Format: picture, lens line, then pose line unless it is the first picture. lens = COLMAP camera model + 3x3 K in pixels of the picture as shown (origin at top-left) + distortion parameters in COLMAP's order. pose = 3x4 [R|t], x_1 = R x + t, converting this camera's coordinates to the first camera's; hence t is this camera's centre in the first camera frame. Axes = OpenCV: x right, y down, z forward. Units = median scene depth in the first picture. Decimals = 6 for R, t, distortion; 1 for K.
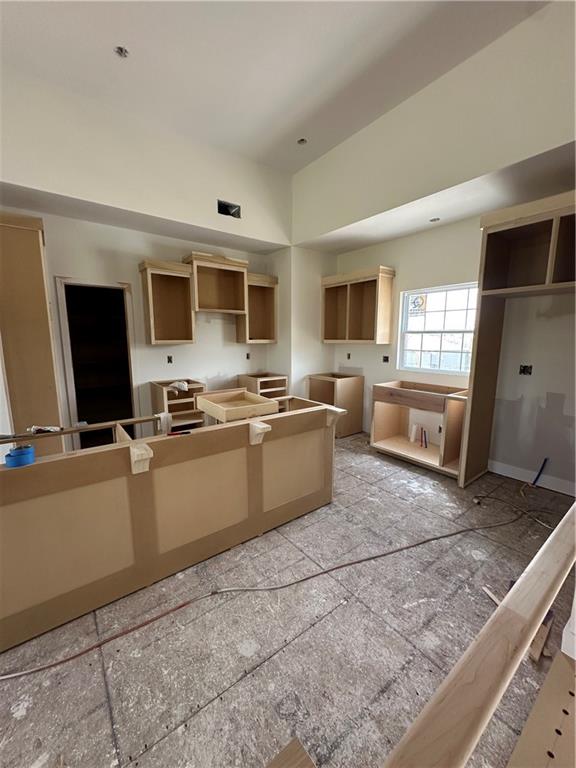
lens RADIAL K [[308.7, 0, 288.5], [0, 308.7, 383.8], [0, 0, 1]] dist [0.001433, 0.000931]
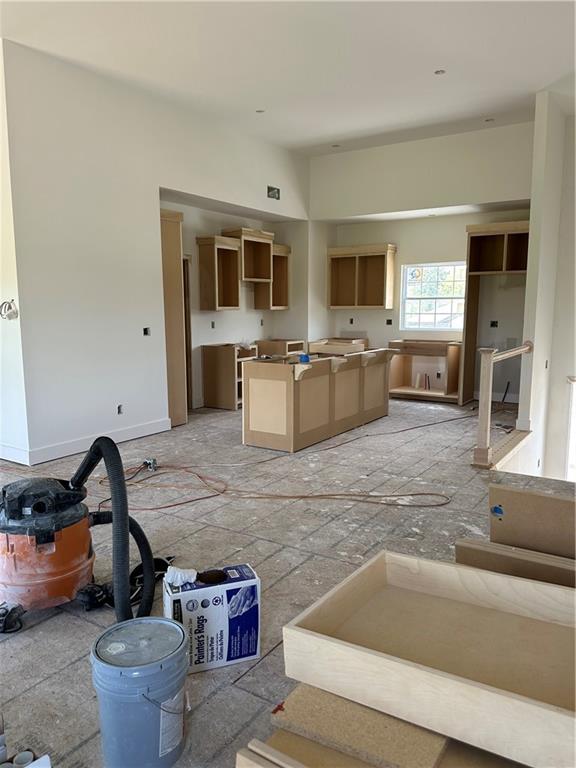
lens RADIAL K [[583.6, 0, 285.7], [0, 583.6, 383.9], [0, 0, 1]] dist [0.107959, -0.002568]
pose [[0.943310, -0.049469, 0.328206, -0.816556], [0.054572, 0.998490, -0.006352, 0.150586], [-0.327396, 0.023903, 0.944585, -0.982029]]
